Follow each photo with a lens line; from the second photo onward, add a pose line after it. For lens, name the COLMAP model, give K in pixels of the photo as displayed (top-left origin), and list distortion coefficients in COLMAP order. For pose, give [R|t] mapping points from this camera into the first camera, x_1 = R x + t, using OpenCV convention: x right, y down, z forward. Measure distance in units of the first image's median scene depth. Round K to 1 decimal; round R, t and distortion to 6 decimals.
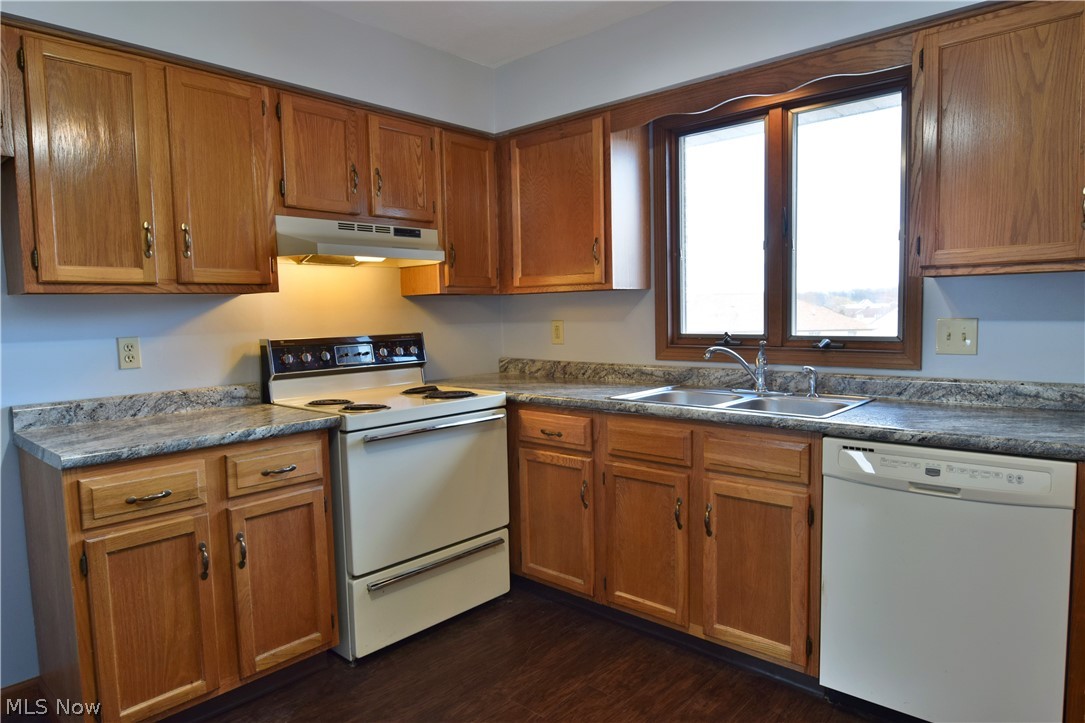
lens RADIAL K [[662.6, 0, 546.4], [0, 662.6, 364.9], [0, 0, 1]] dist [-0.008328, -0.009749]
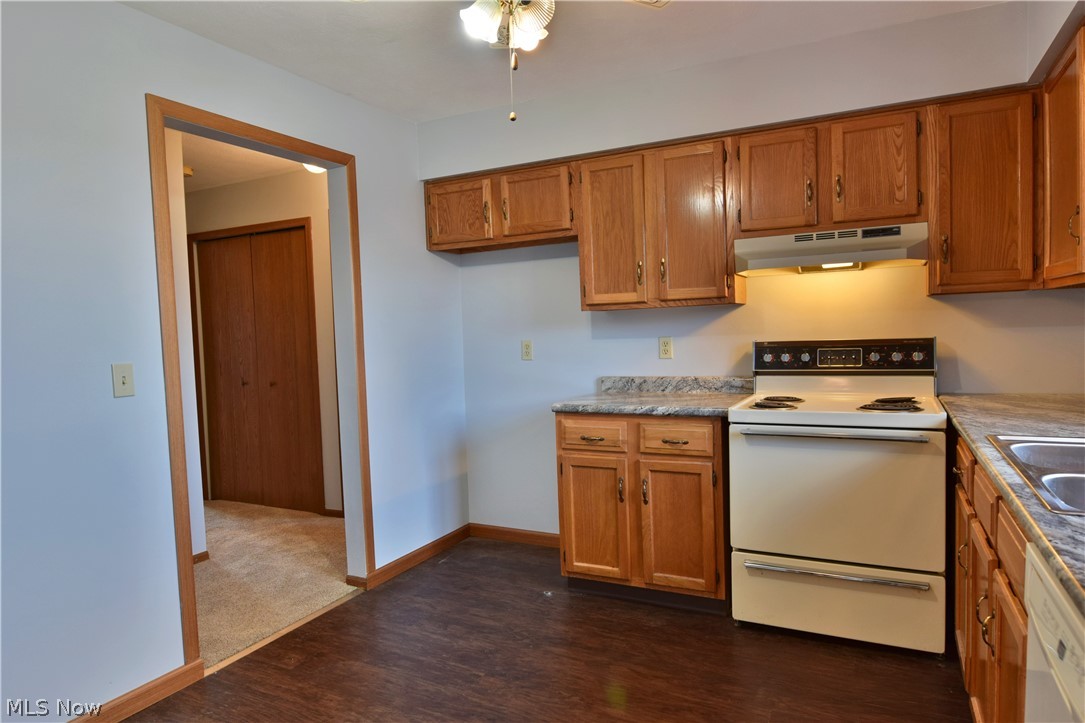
lens RADIAL K [[662.6, 0, 546.4], [0, 662.6, 364.9], [0, 0, 1]] dist [-0.008328, -0.009749]
pose [[0.259499, 0.064989, -0.963554, 0.701671], [-0.048162, 0.997363, 0.054298, -0.046338], [0.964542, 0.032316, 0.261945, 0.355986]]
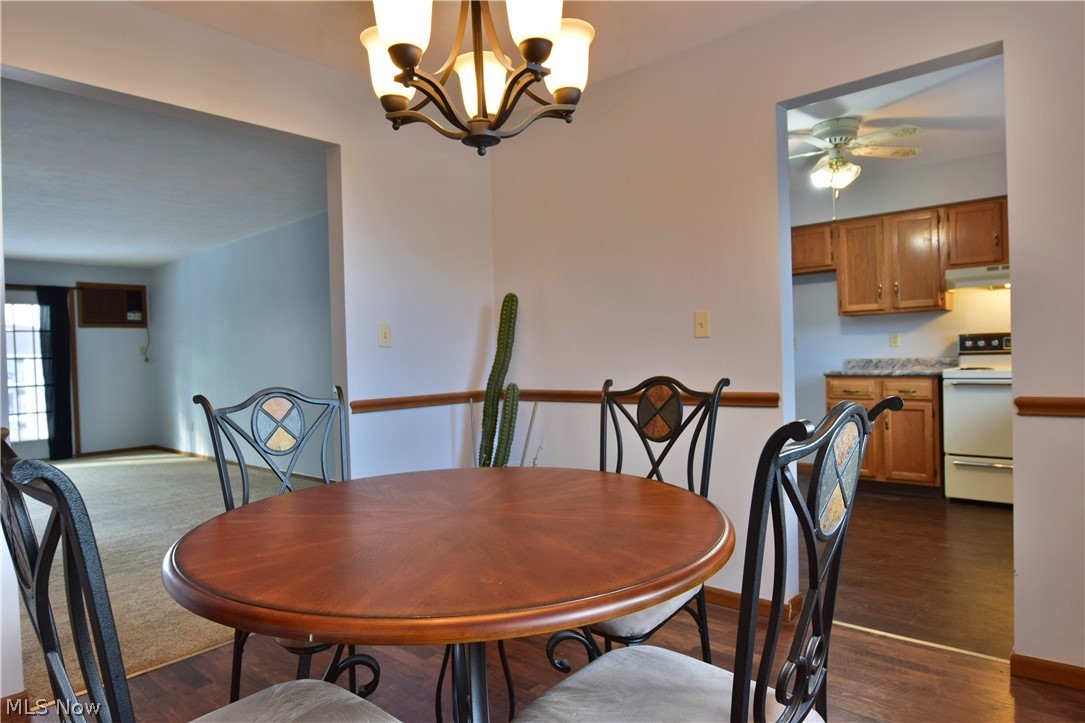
lens RADIAL K [[662.6, 0, 546.4], [0, 662.6, 364.9], [0, 0, 1]] dist [-0.008328, -0.009749]
pose [[0.013928, 0.034664, -0.999302, 1.580290], [-0.050228, 0.998161, 0.033924, 0.050594], [0.998641, 0.049720, 0.015644, -0.215732]]
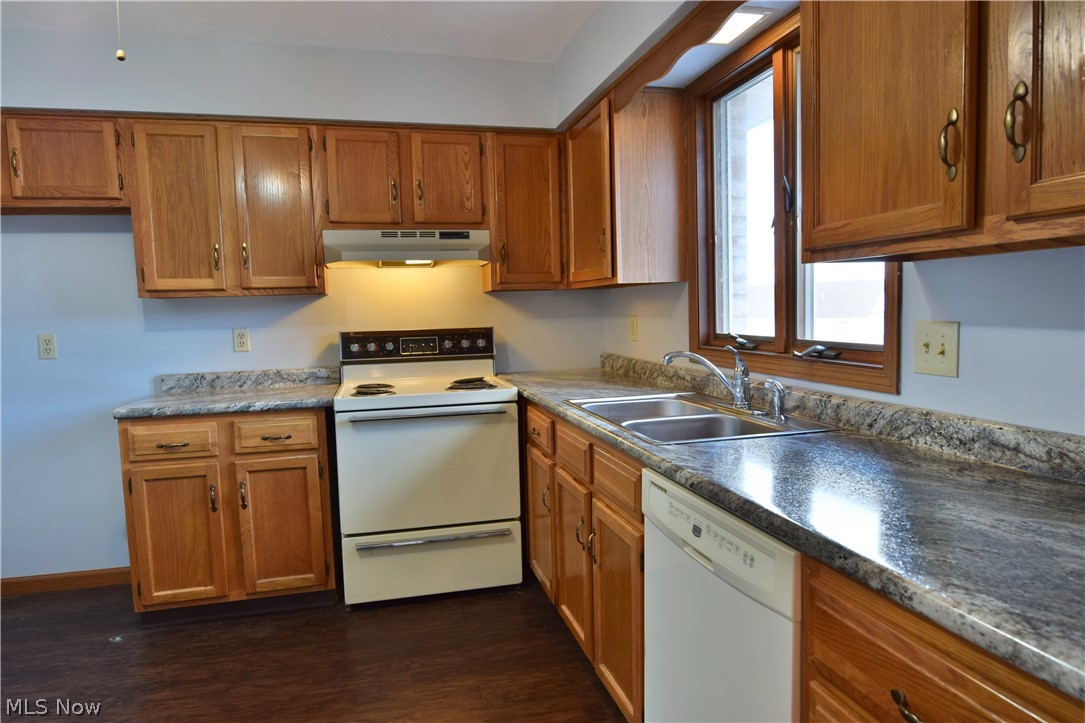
lens RADIAL K [[662.6, 0, 546.4], [0, 662.6, 364.9], [0, 0, 1]] dist [-0.008328, -0.009749]
pose [[0.834389, 0.047412, -0.549133, 0.624750], [-0.036933, 0.998864, 0.030124, -0.030318], [0.549938, -0.004854, 0.835192, 0.208235]]
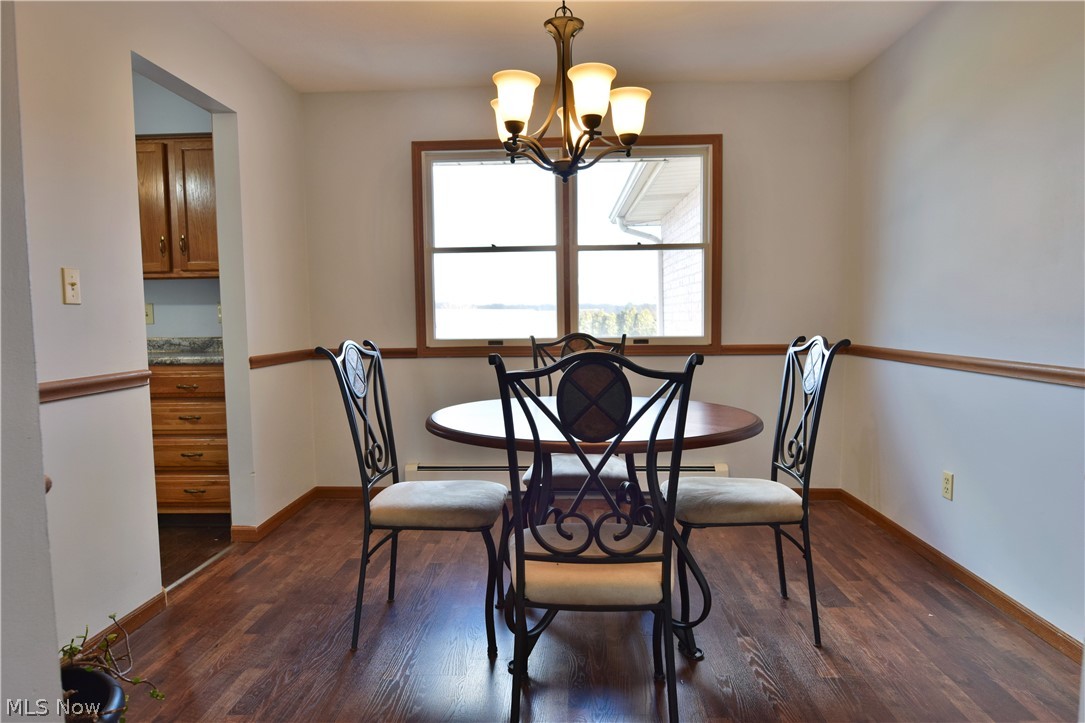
lens RADIAL K [[662.6, 0, 546.4], [0, 662.6, 364.9], [0, 0, 1]] dist [-0.008328, -0.009749]
pose [[0.774686, -0.034510, 0.631404, 0.320237], [0.046355, 0.998922, -0.002278, 0.138549], [-0.630645, 0.031034, 0.775451, -0.982164]]
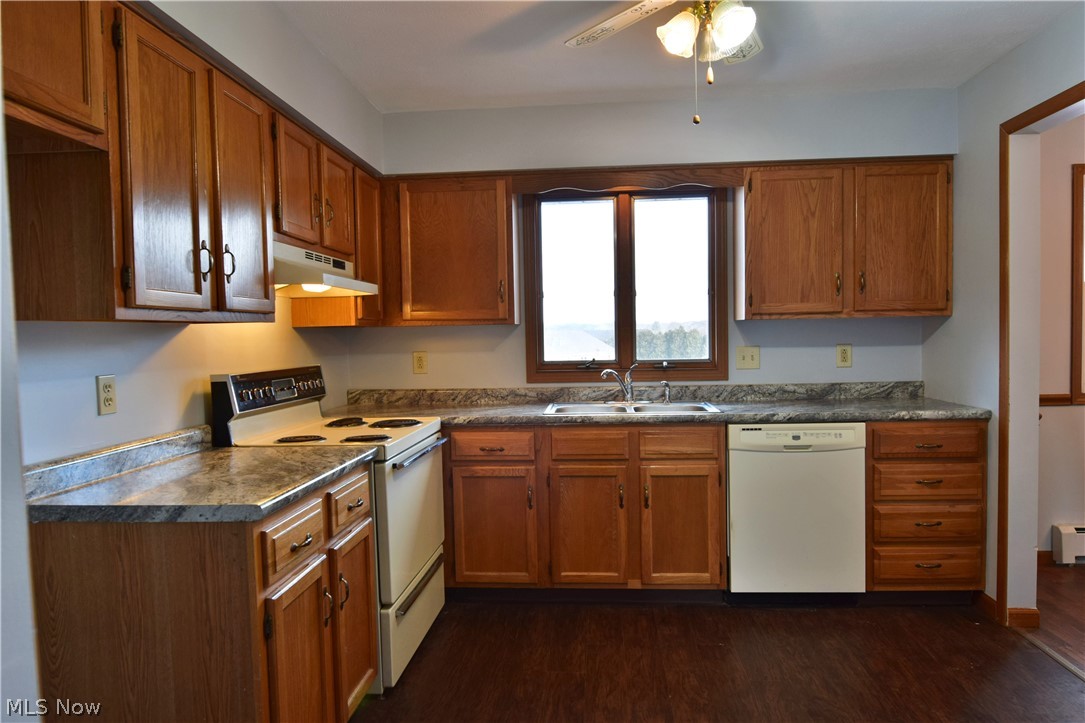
lens RADIAL K [[662.6, 0, 546.4], [0, 662.6, 364.9], [0, 0, 1]] dist [-0.008328, -0.009749]
pose [[0.795209, -0.022267, 0.605927, -0.680120], [0.052747, 0.998077, -0.032547, 0.000258], [-0.604037, 0.057843, 0.794854, 0.032908]]
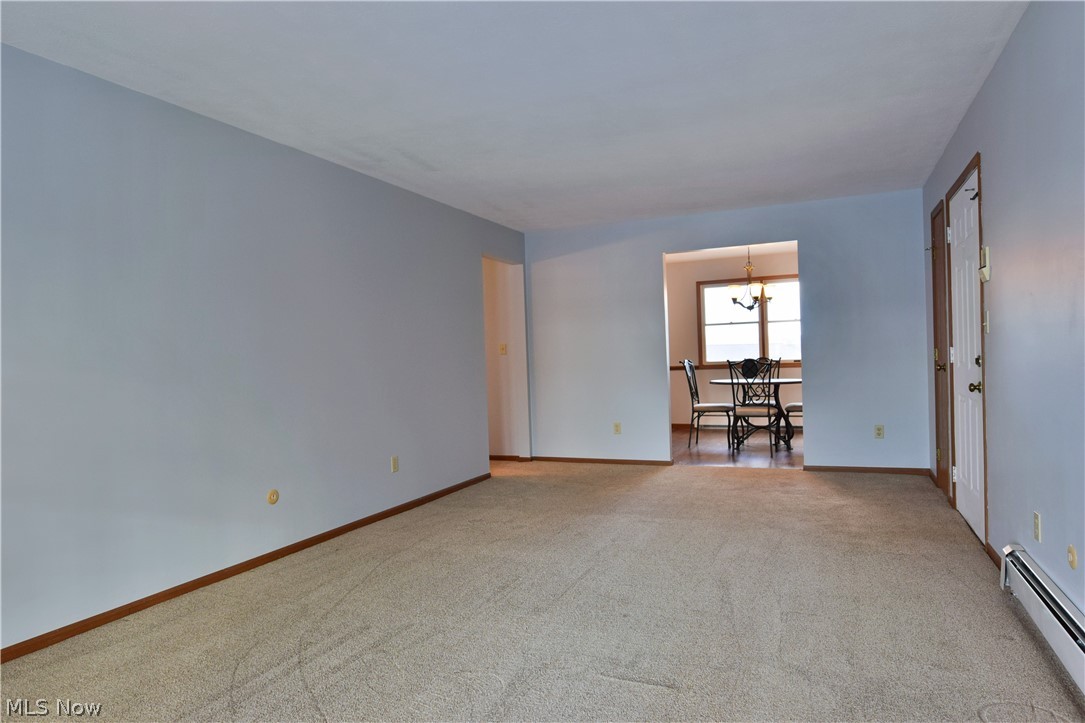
lens RADIAL K [[662.6, 0, 546.4], [0, 662.6, 364.9], [0, 0, 1]] dist [-0.008328, -0.009749]
pose [[0.950326, -0.029026, 0.309899, -0.976167], [0.048067, 0.997384, -0.053984, 0.244906], [-0.307521, 0.066198, 0.949236, -2.975082]]
